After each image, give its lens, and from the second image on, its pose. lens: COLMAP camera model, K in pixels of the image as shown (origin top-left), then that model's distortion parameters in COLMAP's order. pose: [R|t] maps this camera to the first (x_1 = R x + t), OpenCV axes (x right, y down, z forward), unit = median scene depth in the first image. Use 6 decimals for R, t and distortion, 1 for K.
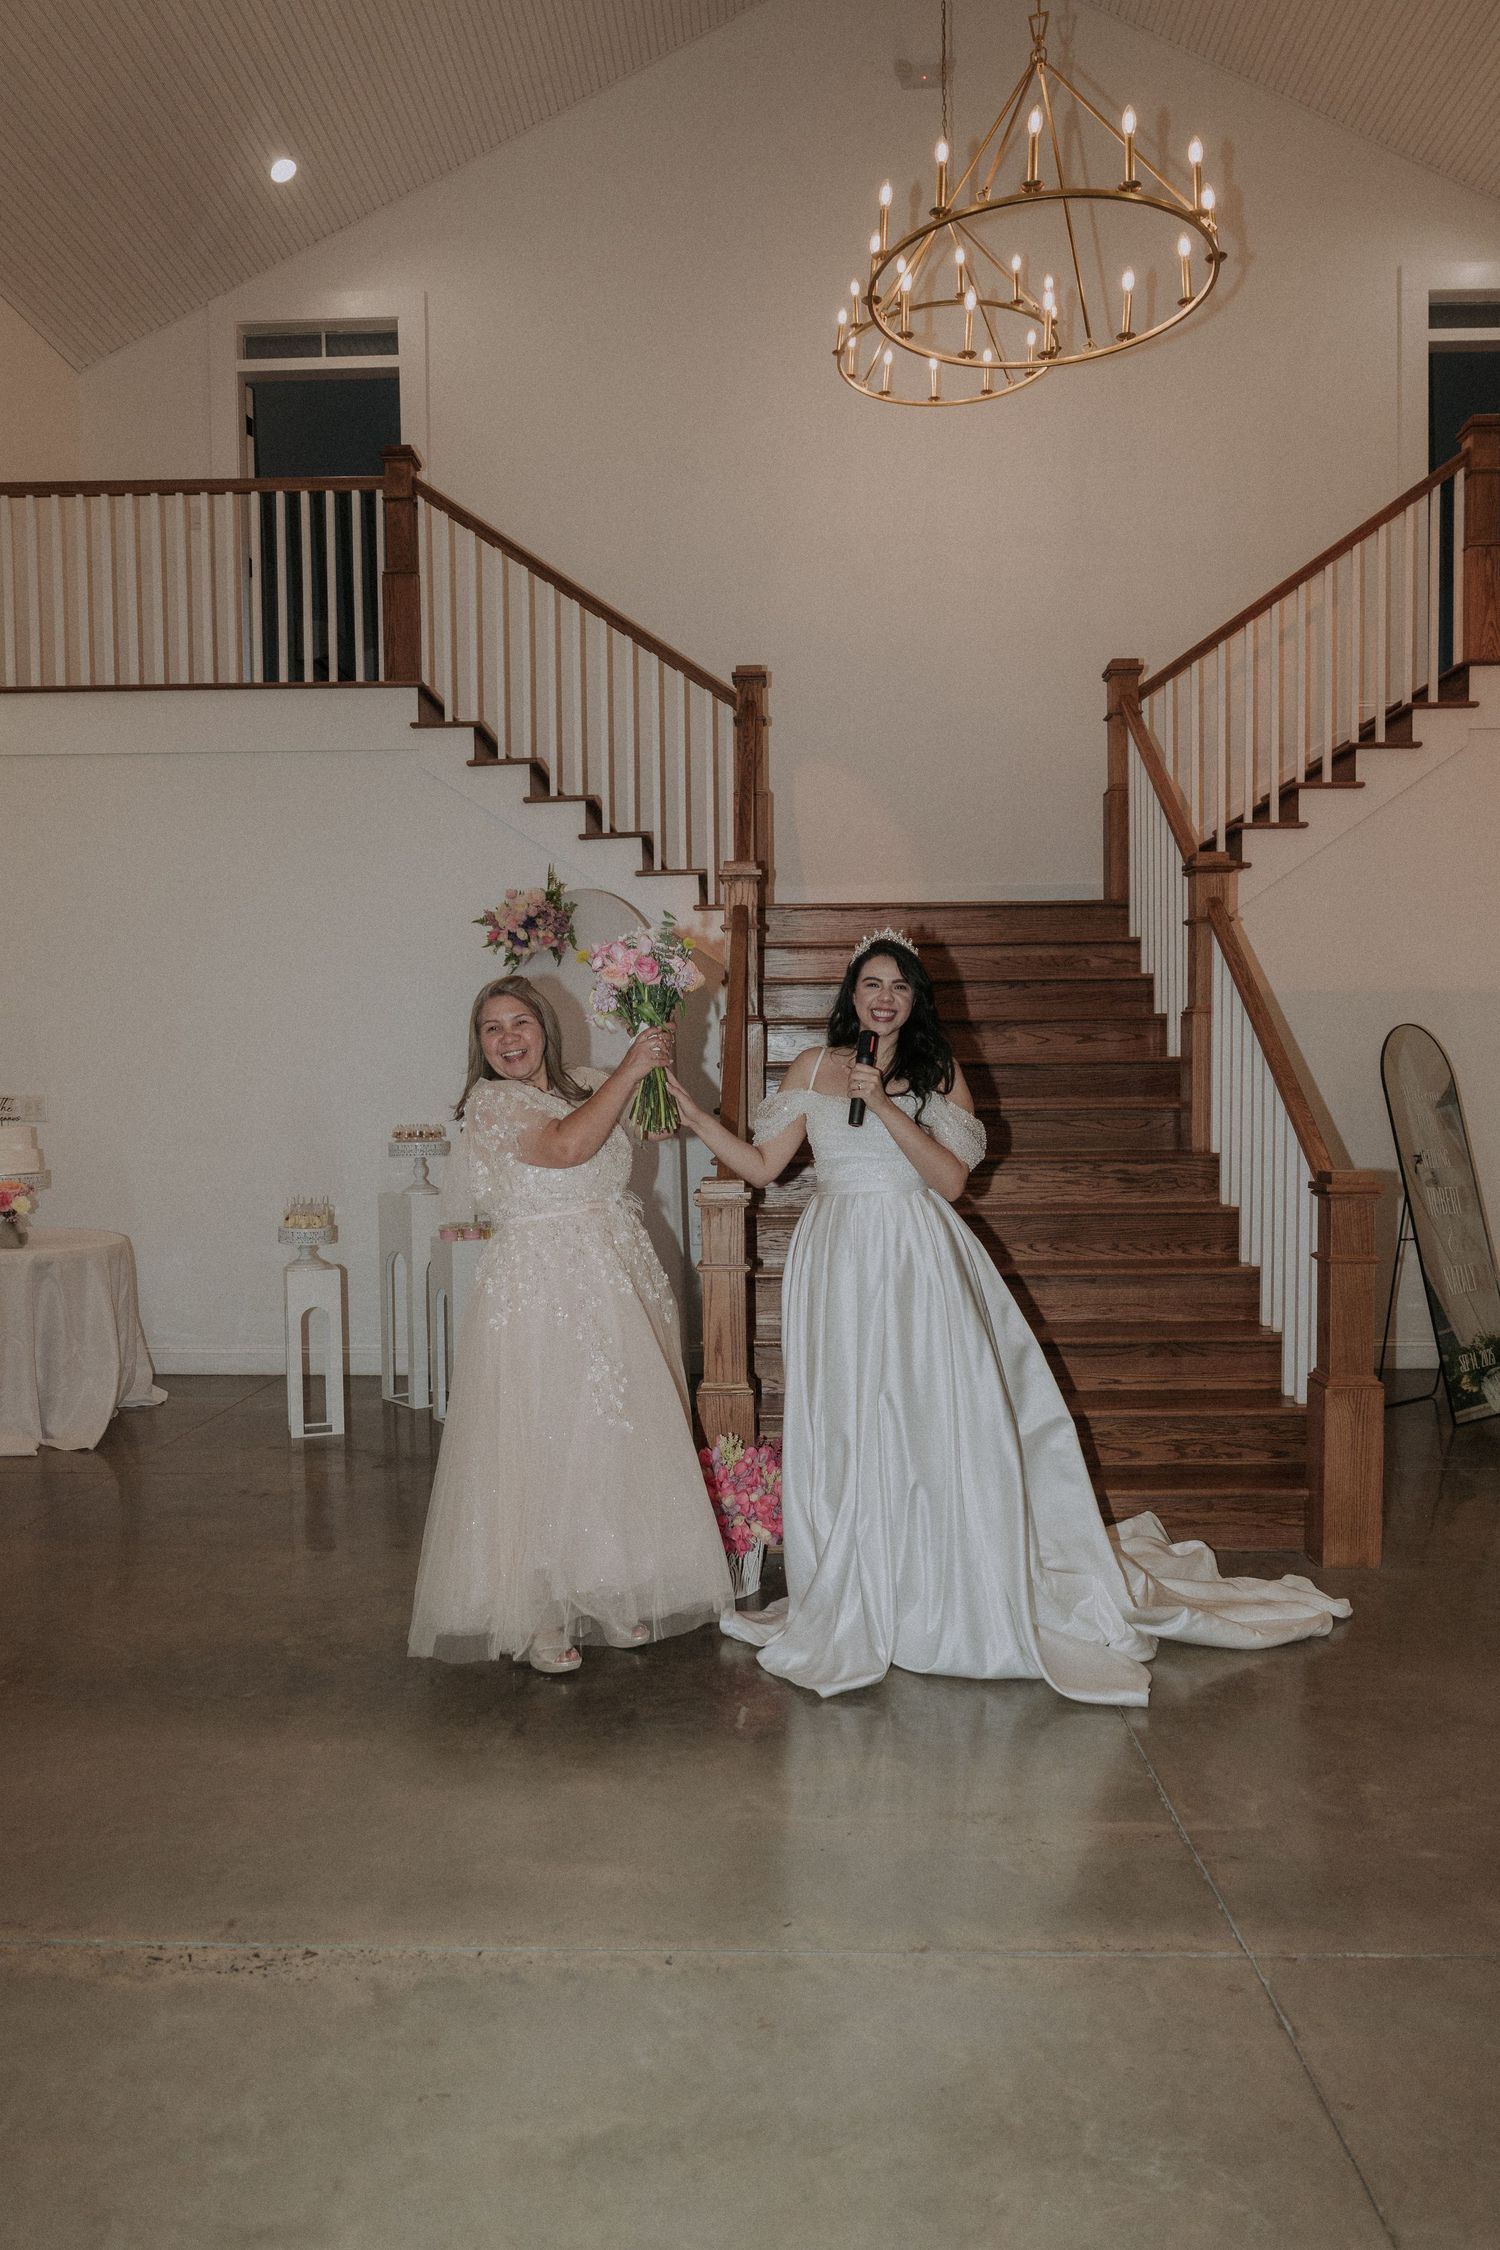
lens RADIAL K [[1598.5, 0, 750.0], [0, 1598.5, 1125.0], [0, 0, 1]] dist [-0.004914, 0.009302]
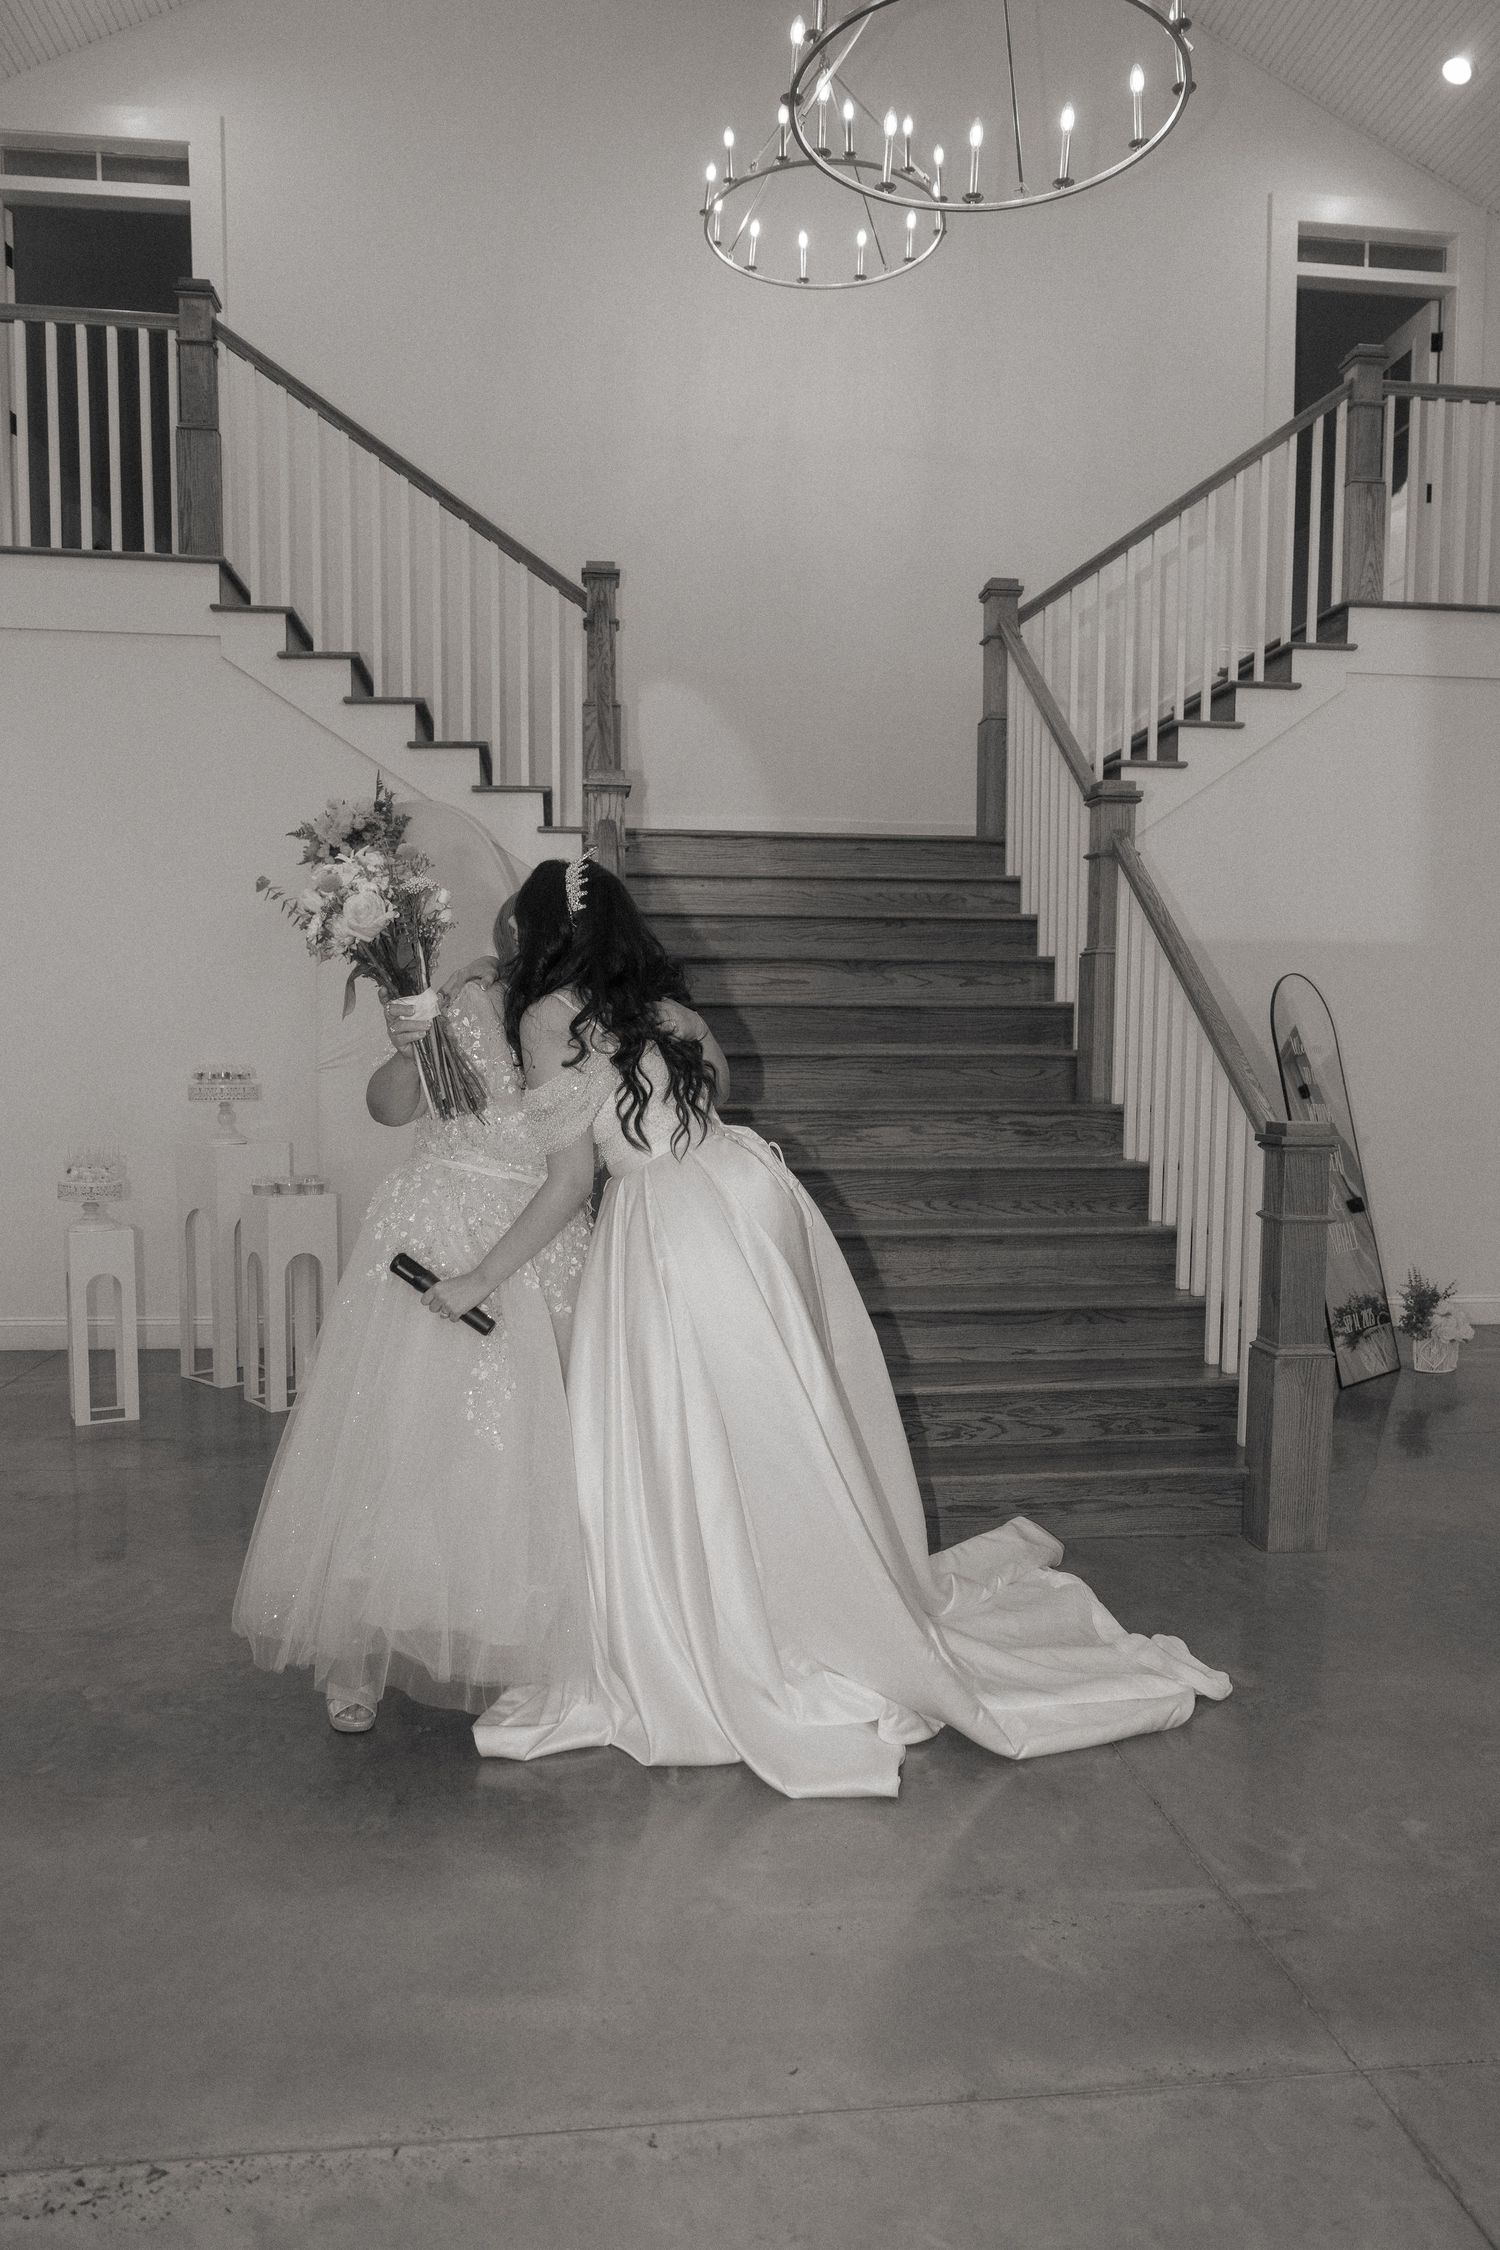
lens RADIAL K [[1571.2, 0, 764.6], [0, 1571.2, 1150.5], [0, 0, 1]] dist [-0.005213, 0.004626]
pose [[0.988856, 0.005828, 0.148758, -0.041874], [-0.012064, 0.999084, 0.041055, 0.007724], [-0.148382, -0.042392, 0.988021, 0.102924]]
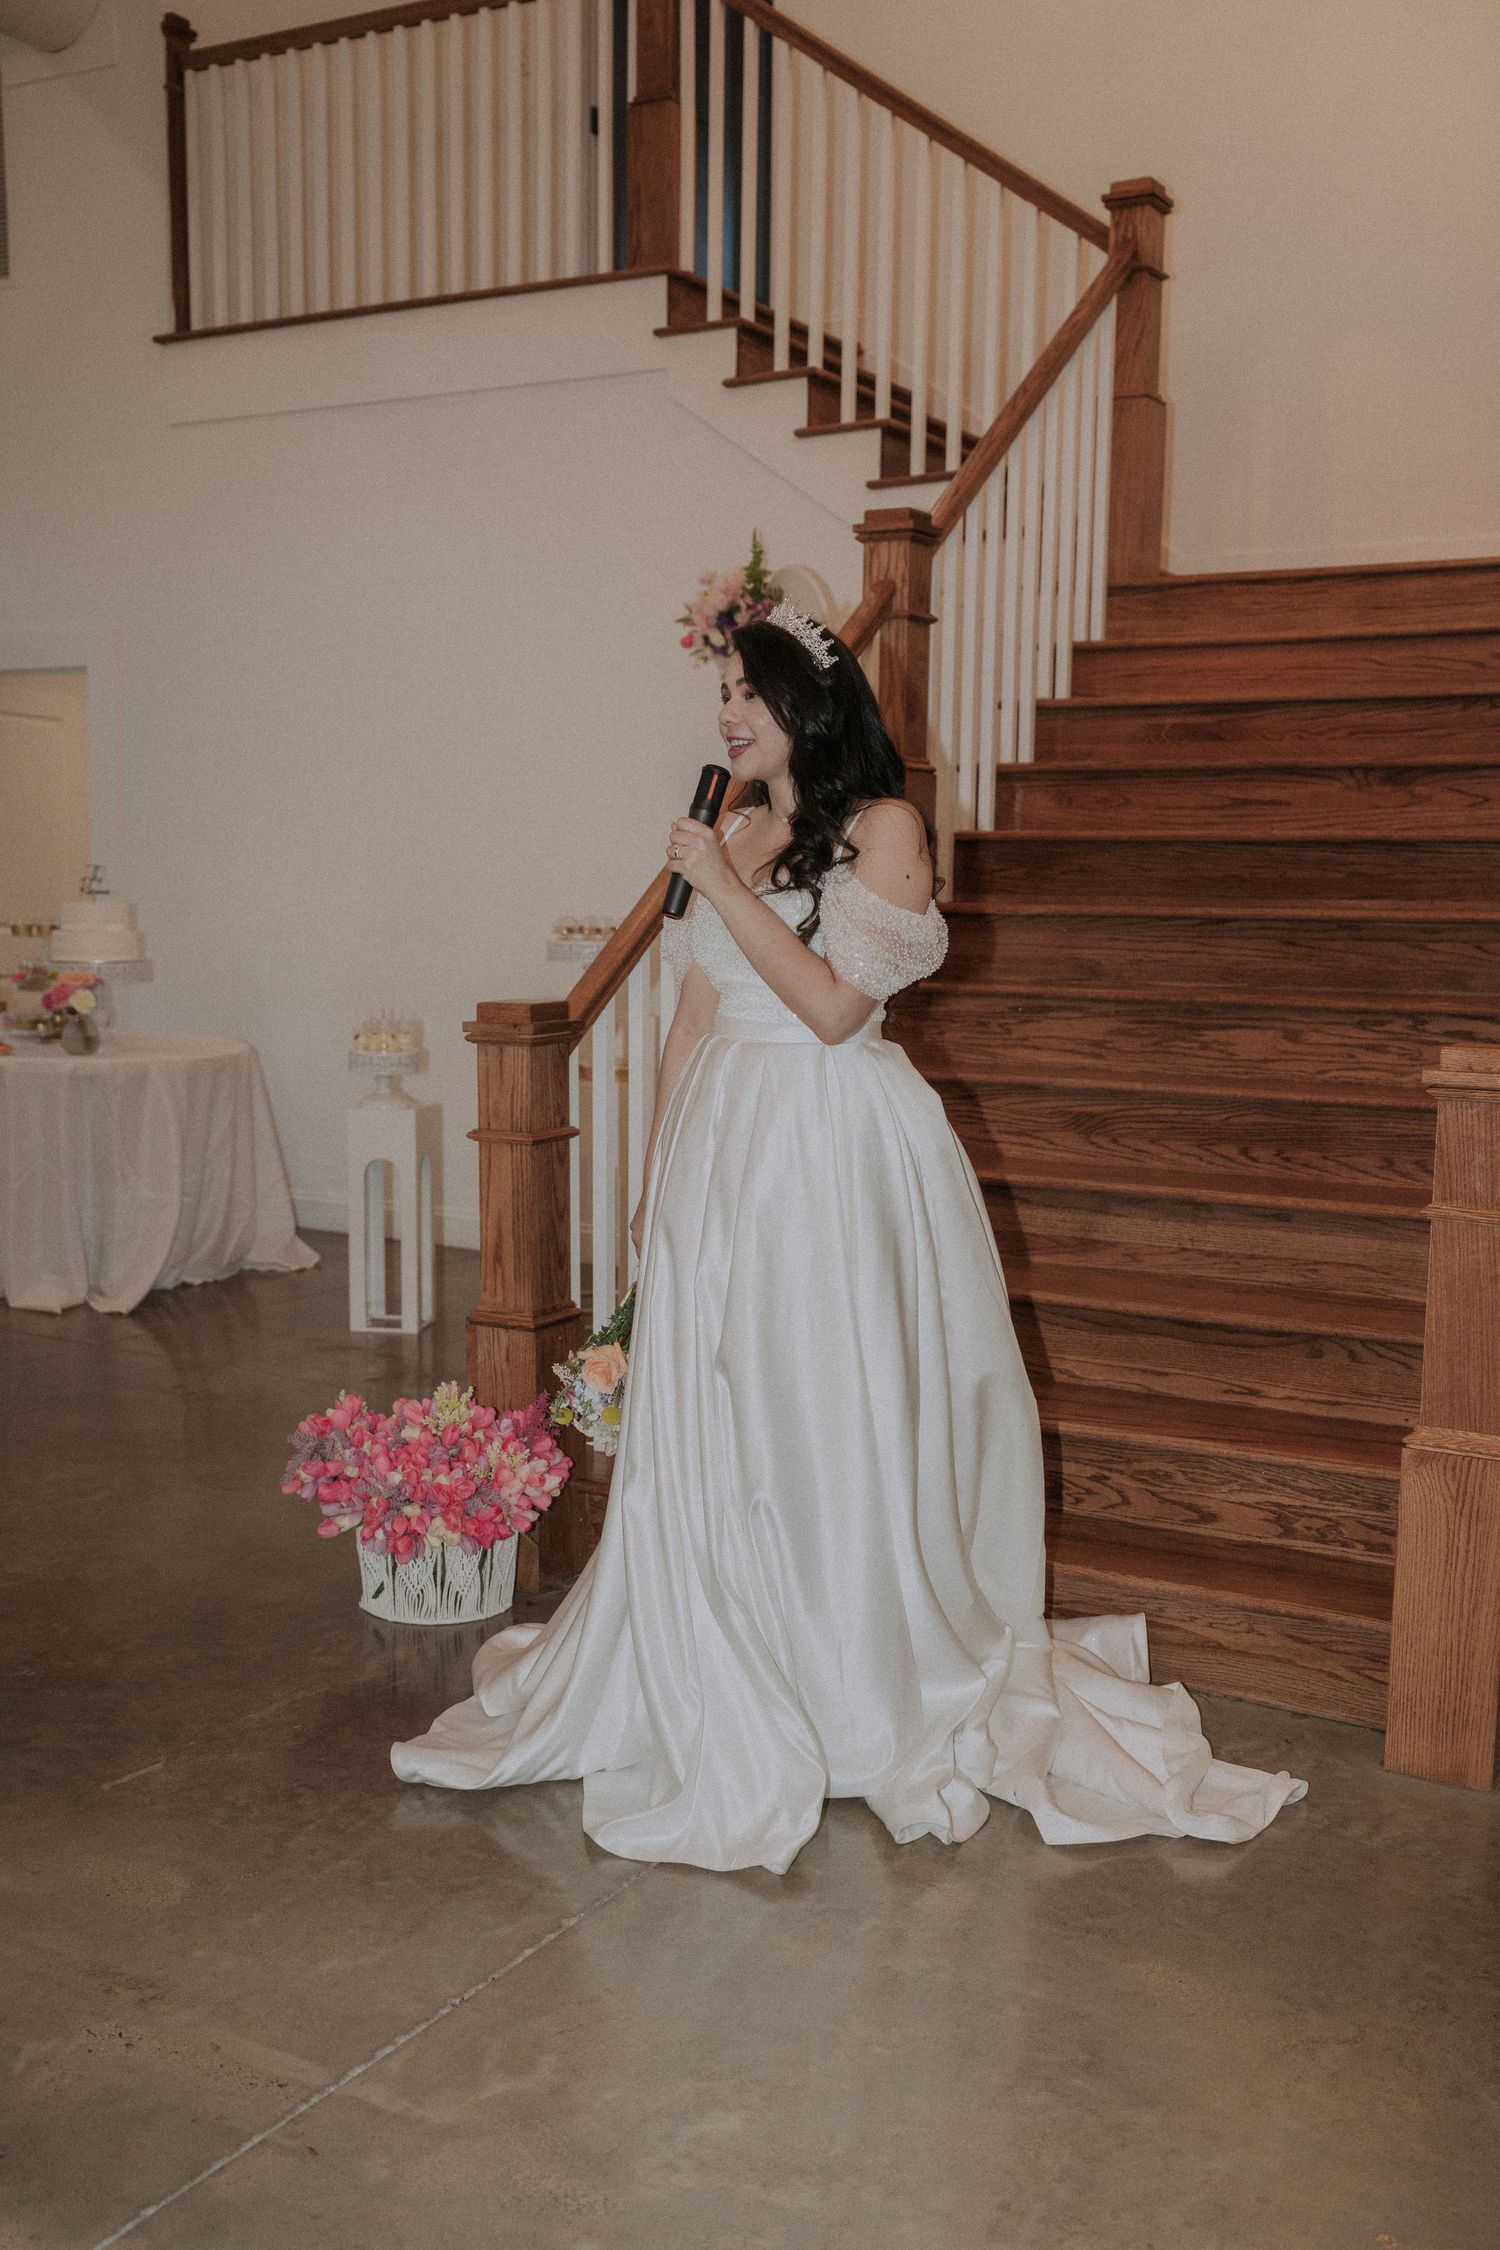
lens RADIAL K [[2262.8, 0, 733.5], [0, 2262.8, 1162.6], [0, 0, 1]] dist [-0.009207, 0.108919]
pose [[0.873309, 0.082766, -0.480084, 0.336910], [-0.034797, 0.993543, 0.107988, -0.002602], [0.485922, -0.077601, 0.870550, 0.152807]]
